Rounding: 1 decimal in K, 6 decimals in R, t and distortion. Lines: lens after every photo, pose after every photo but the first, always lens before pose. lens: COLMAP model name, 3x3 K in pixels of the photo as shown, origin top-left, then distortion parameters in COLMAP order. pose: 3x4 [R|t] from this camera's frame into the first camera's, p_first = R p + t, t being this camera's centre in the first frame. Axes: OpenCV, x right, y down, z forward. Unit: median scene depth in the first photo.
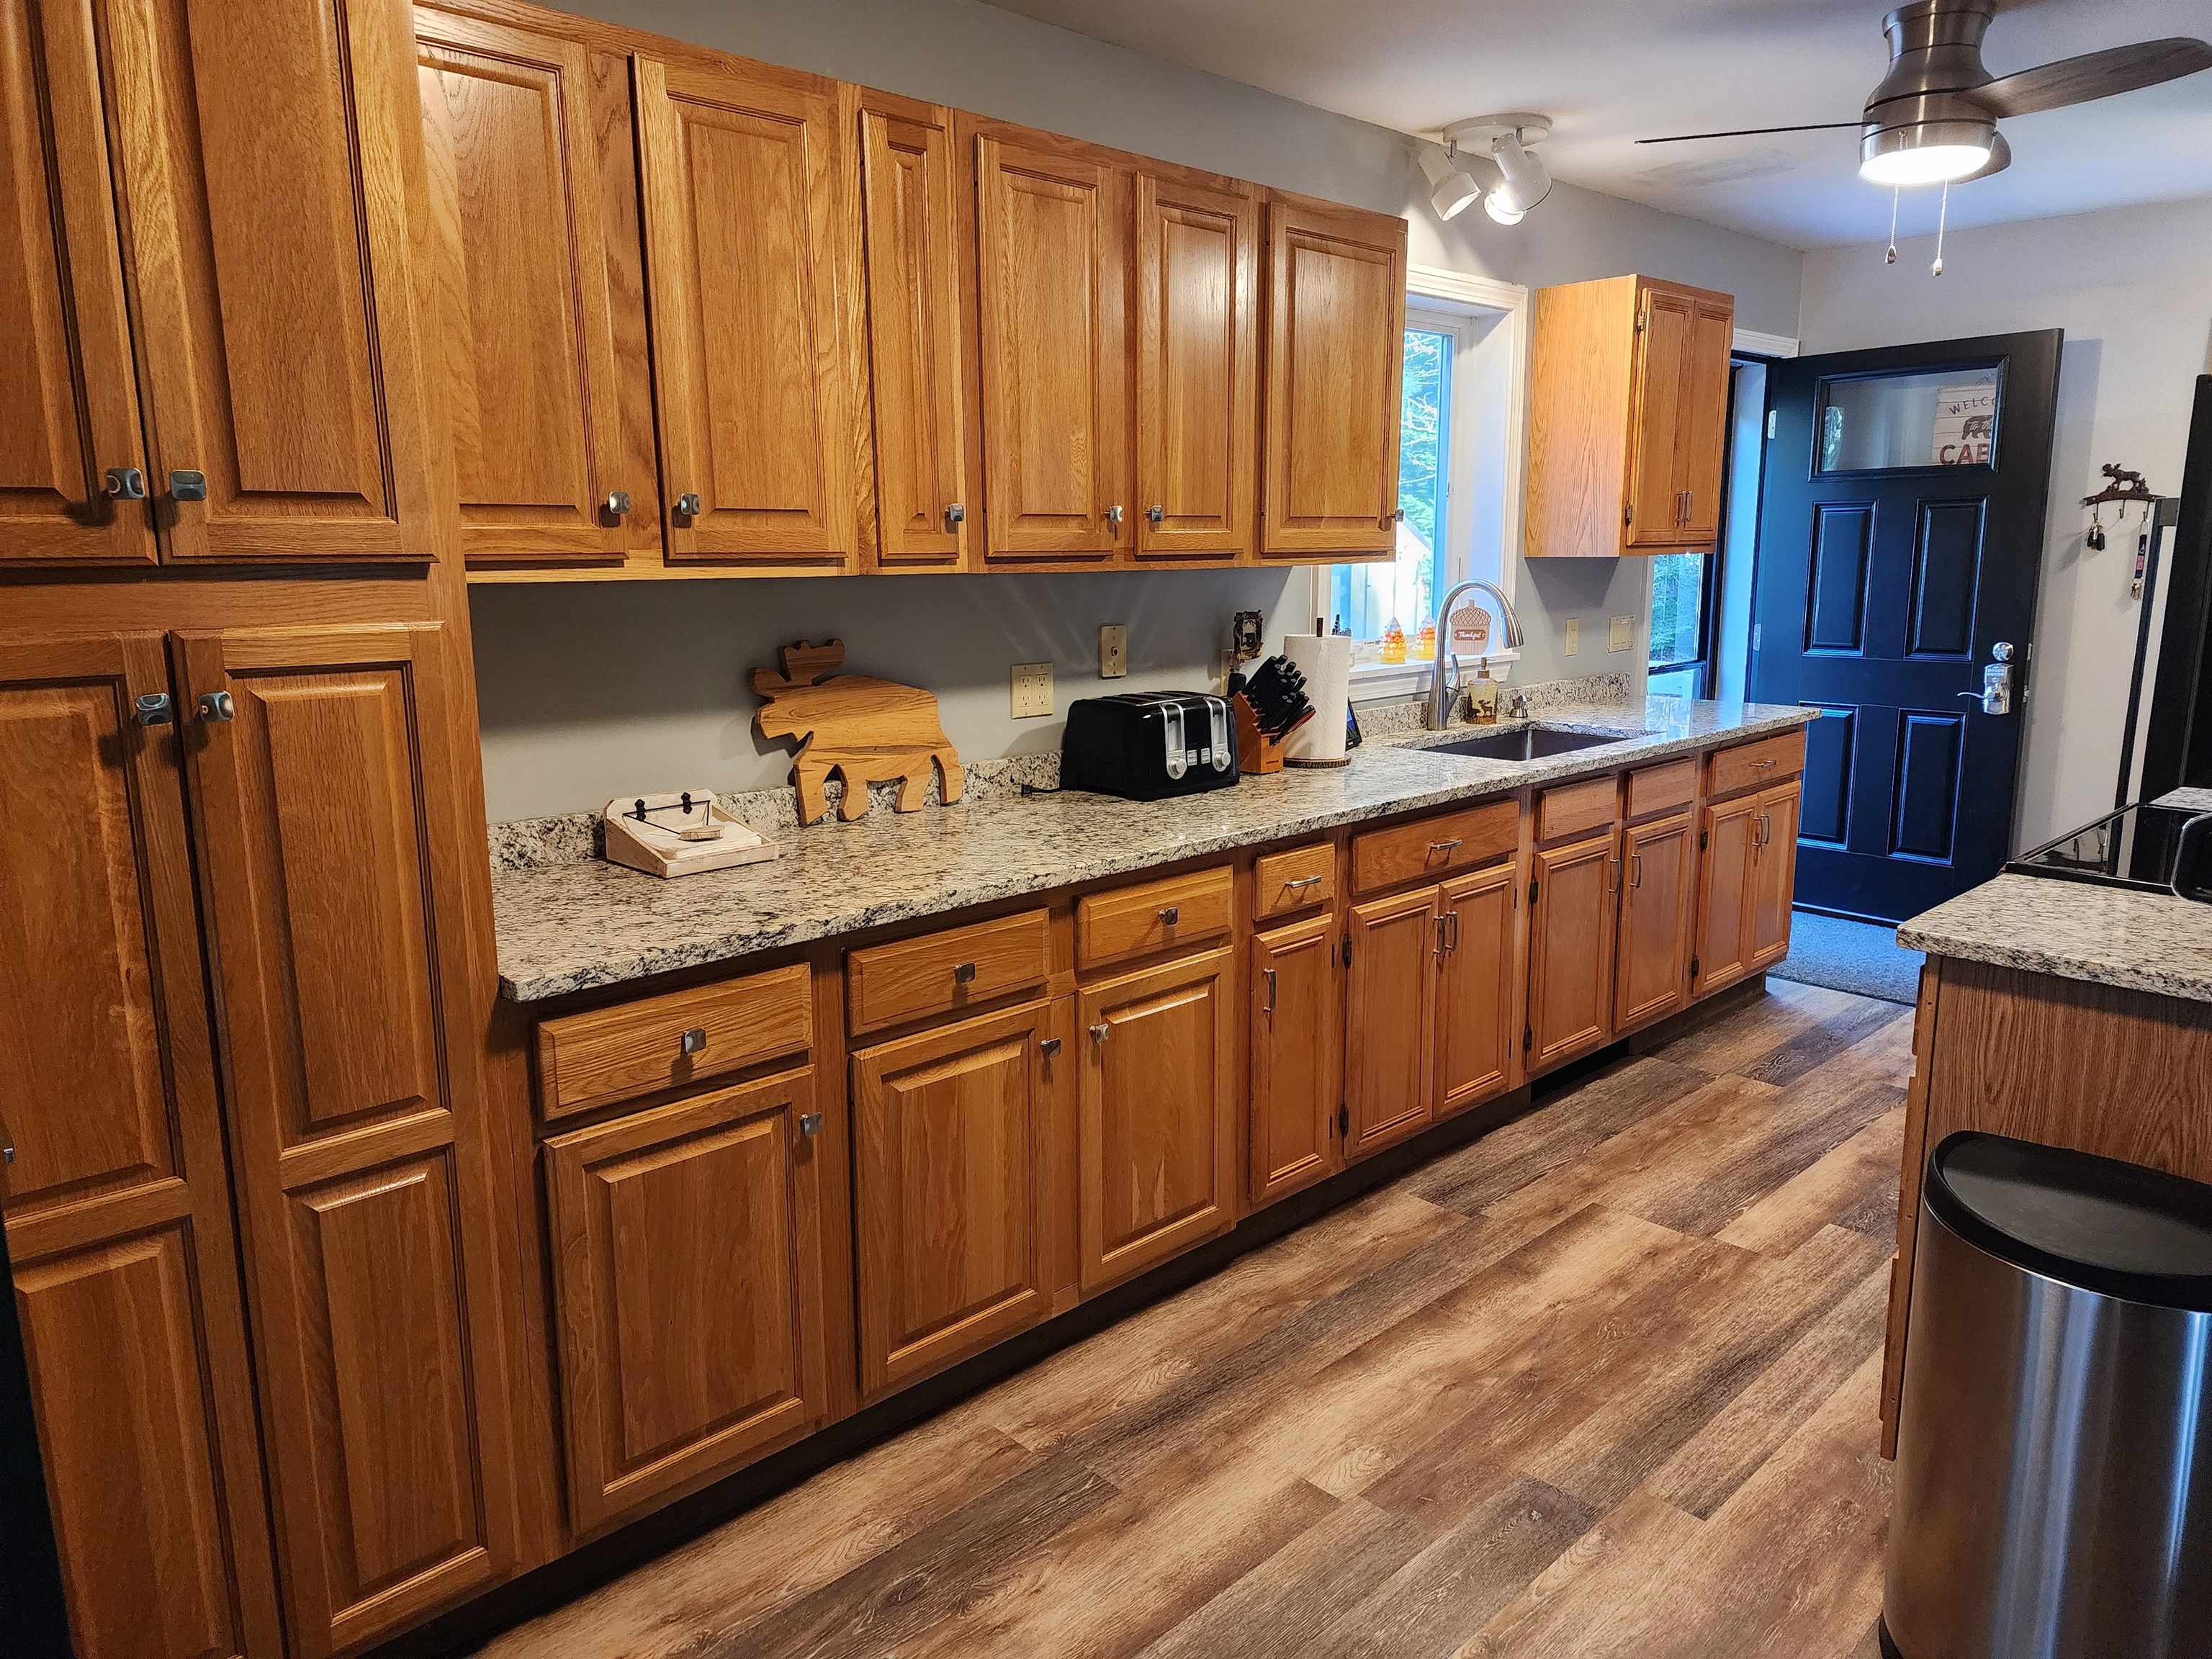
lens RADIAL K [[1472.2, 0, 1123.0], [0, 1472.2, 823.3], [0, 0, 1]] dist [0.093142, -0.089787]
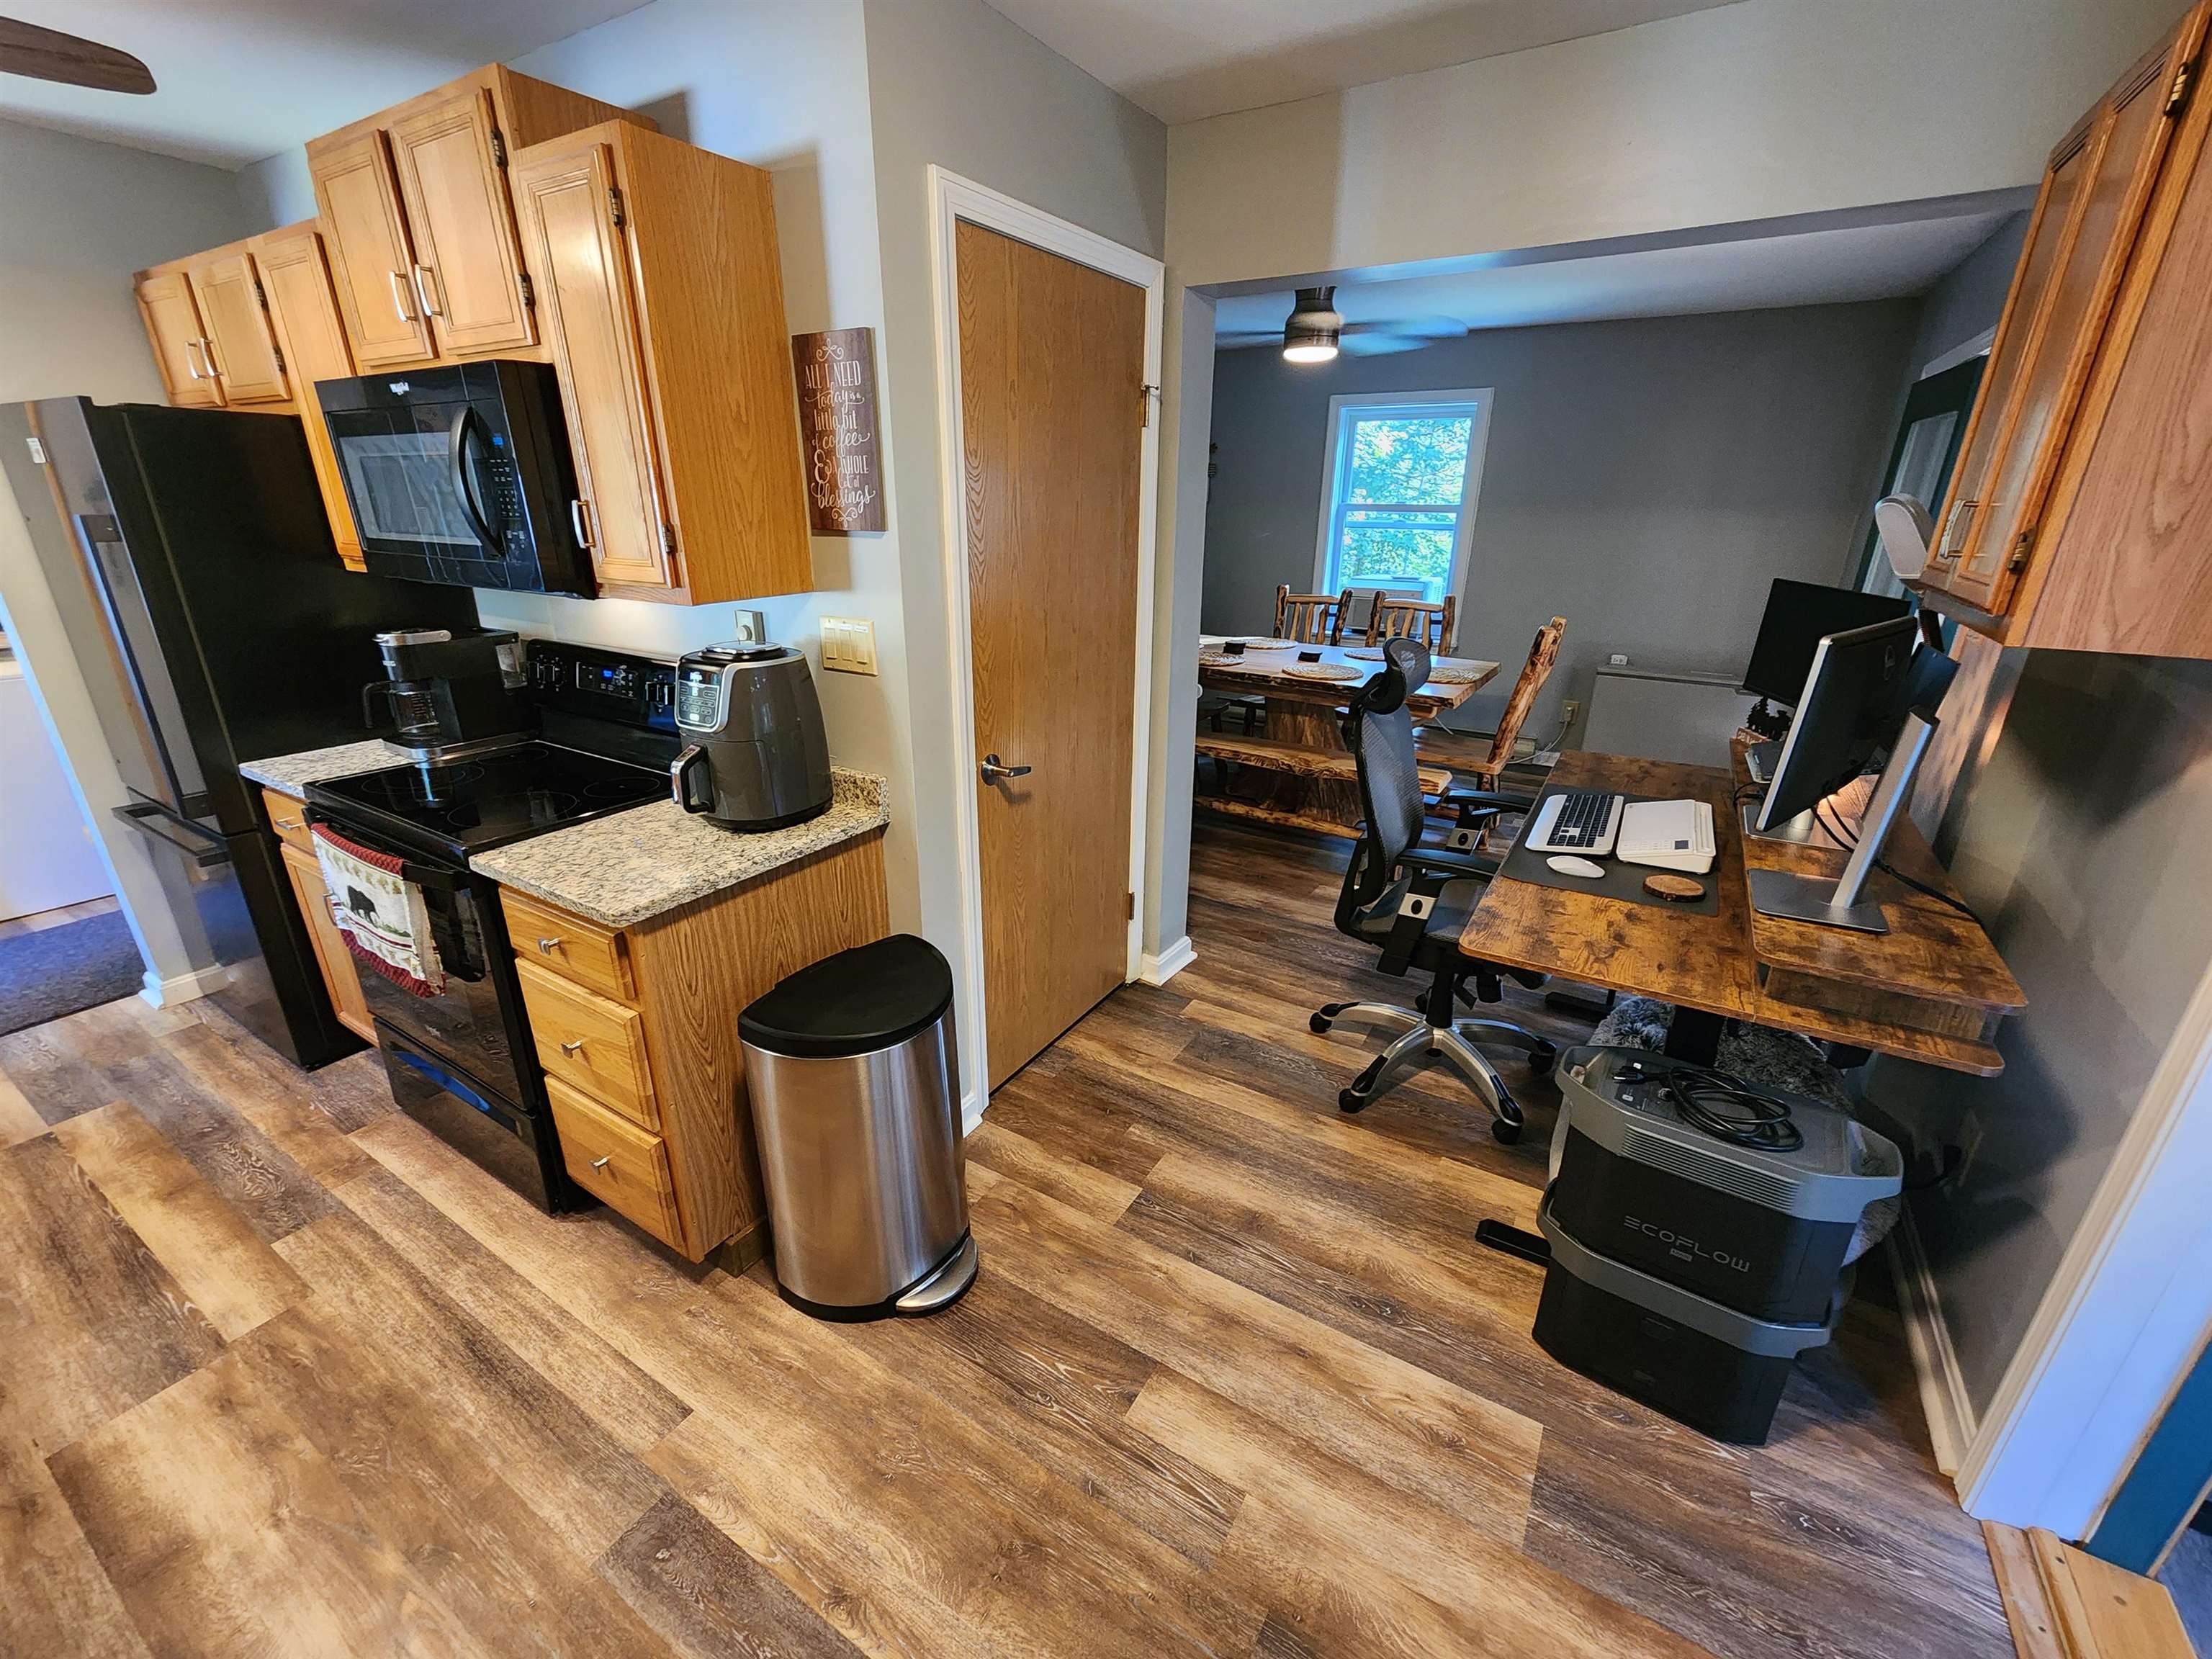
lens RADIAL K [[912.8, 0, 1096.4], [0, 912.8, 839.4], [0, 0, 1]] dist [-0.000568, 0.000578]
pose [[-0.245429, -0.337166, 0.908891, -0.173979], [0.173073, 0.907265, 0.383297, -0.152967], [-0.953840, 0.251377, -0.164315, 0.566115]]
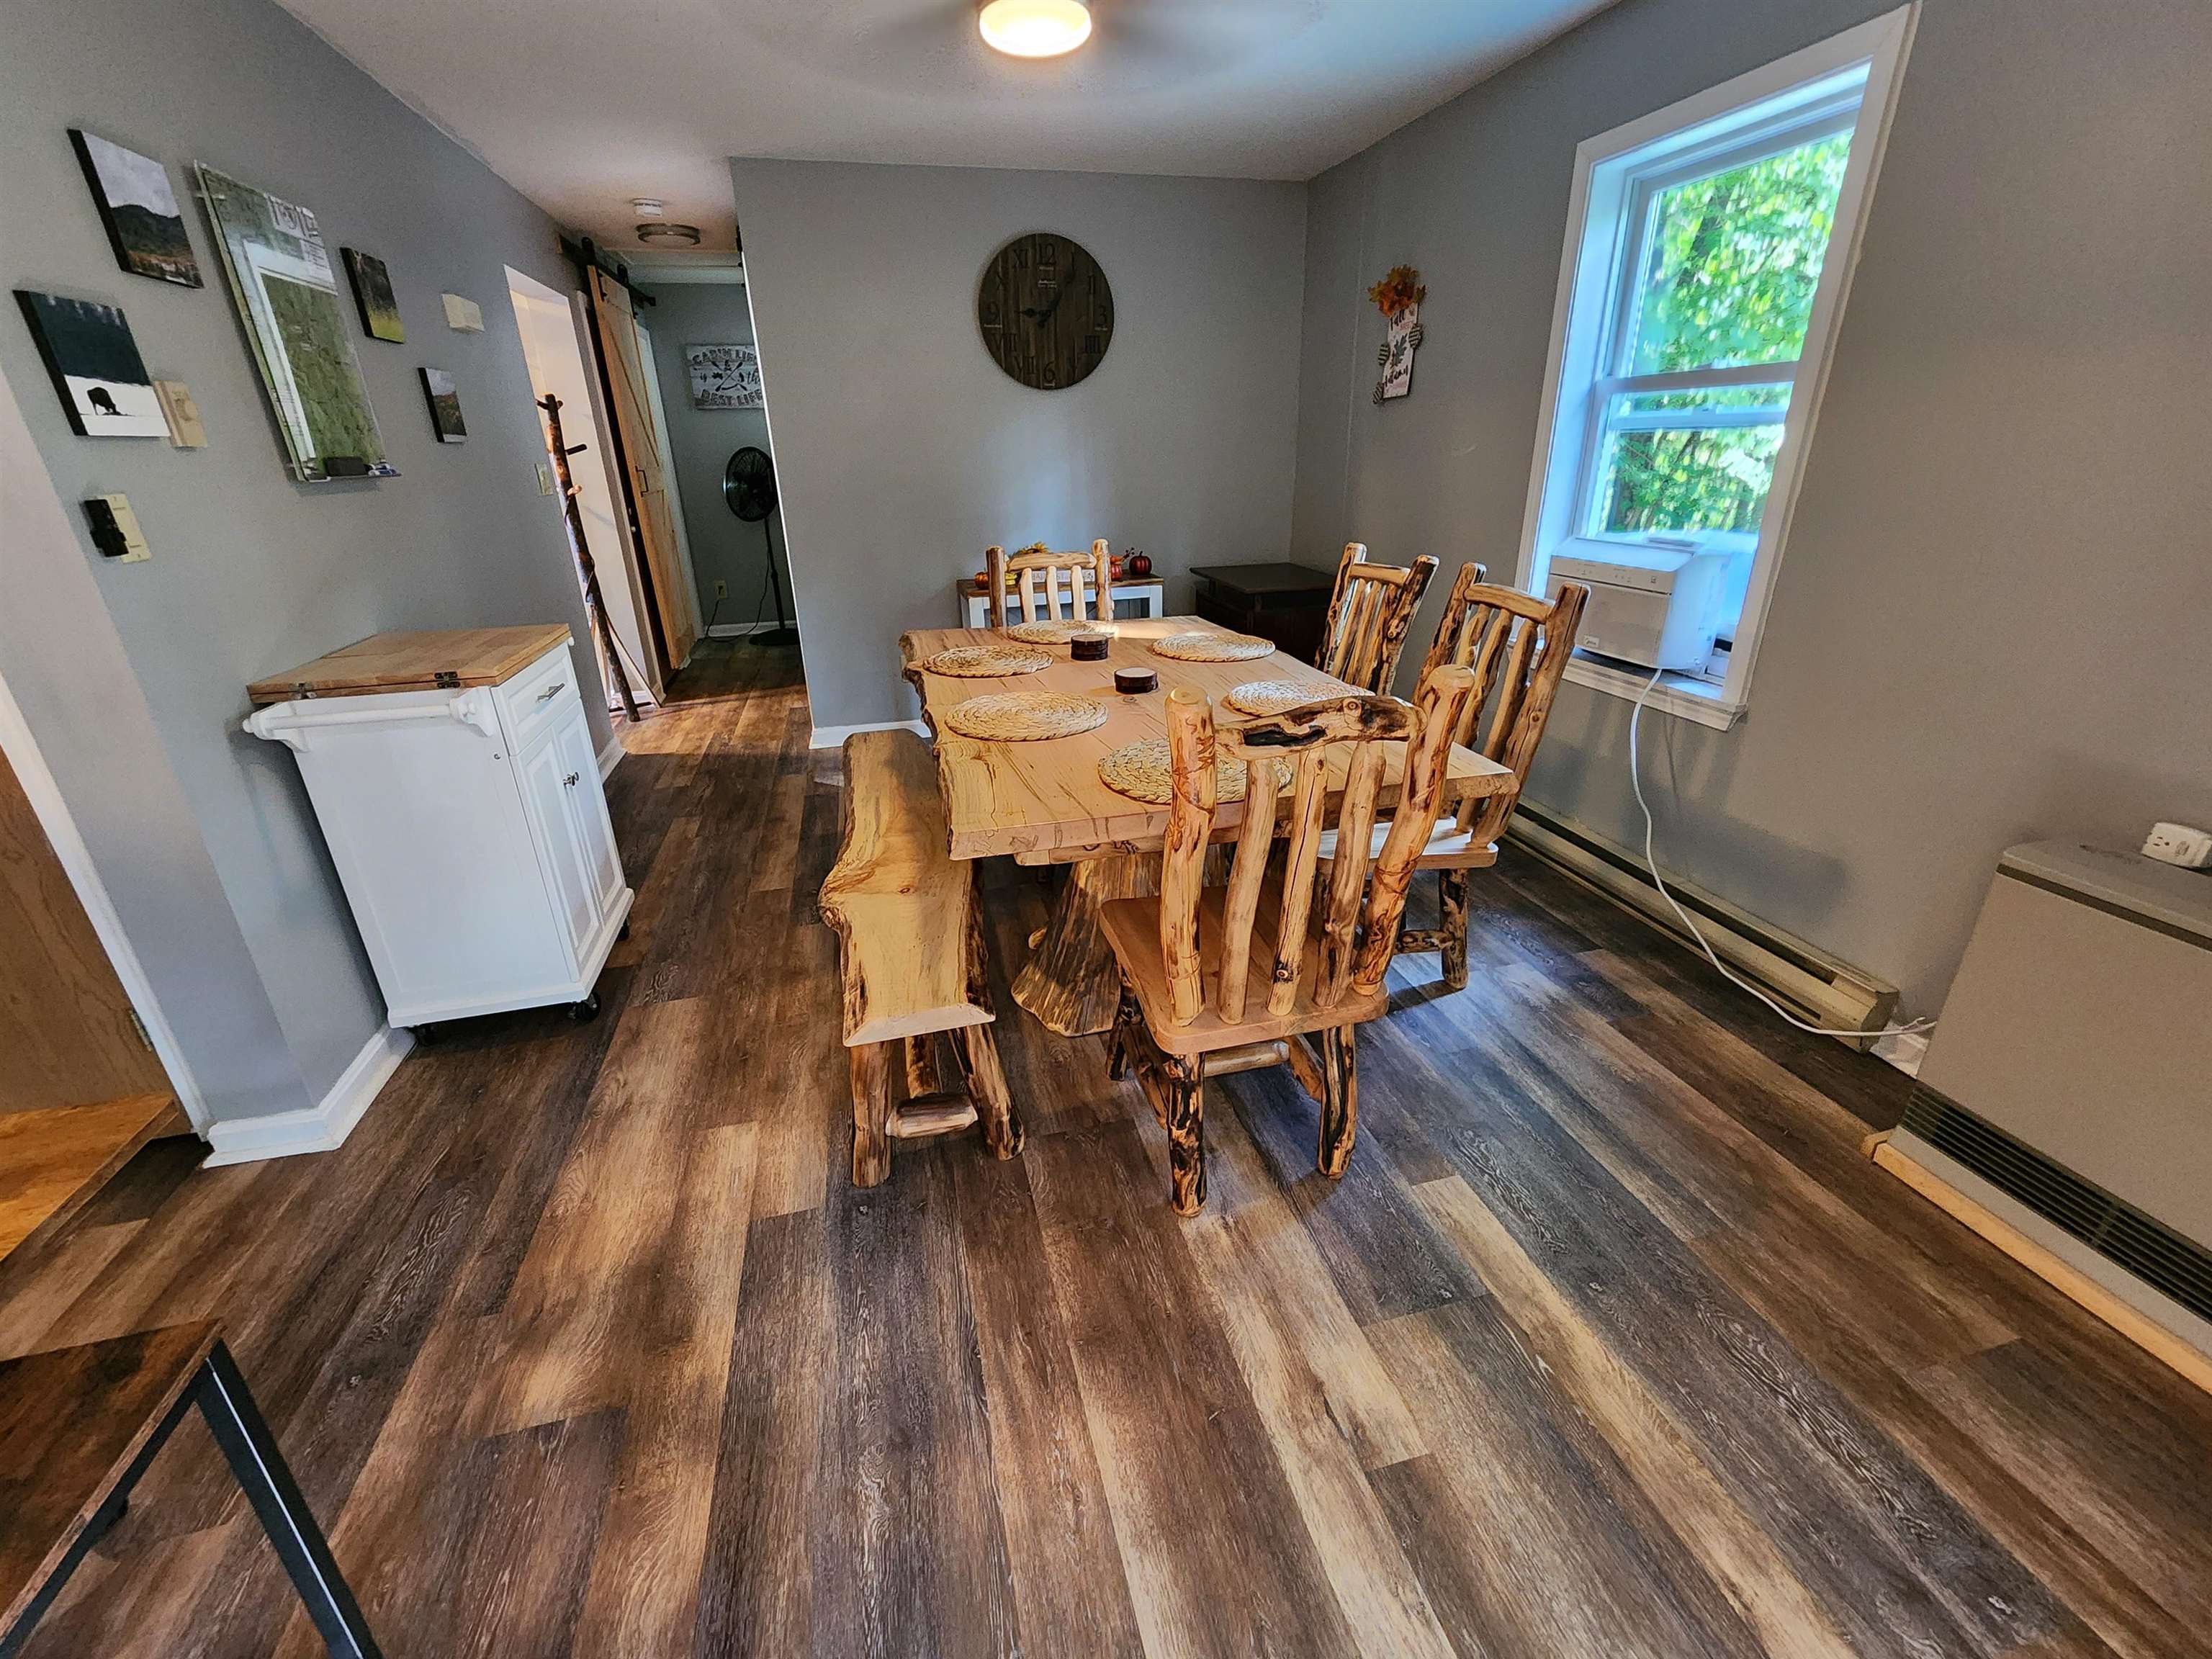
lens RADIAL K [[930.0, 0, 1116.7], [0, 930.0, 820.7], [0, 0, 1]] dist [-0.002270, 0.000518]
pose [[0.485936, -0.330256, 0.809196, 0.630035], [0.176559, 0.943864, 0.279192, 0.134391], [-0.855975, 0.007201, 0.516967, -0.620446]]
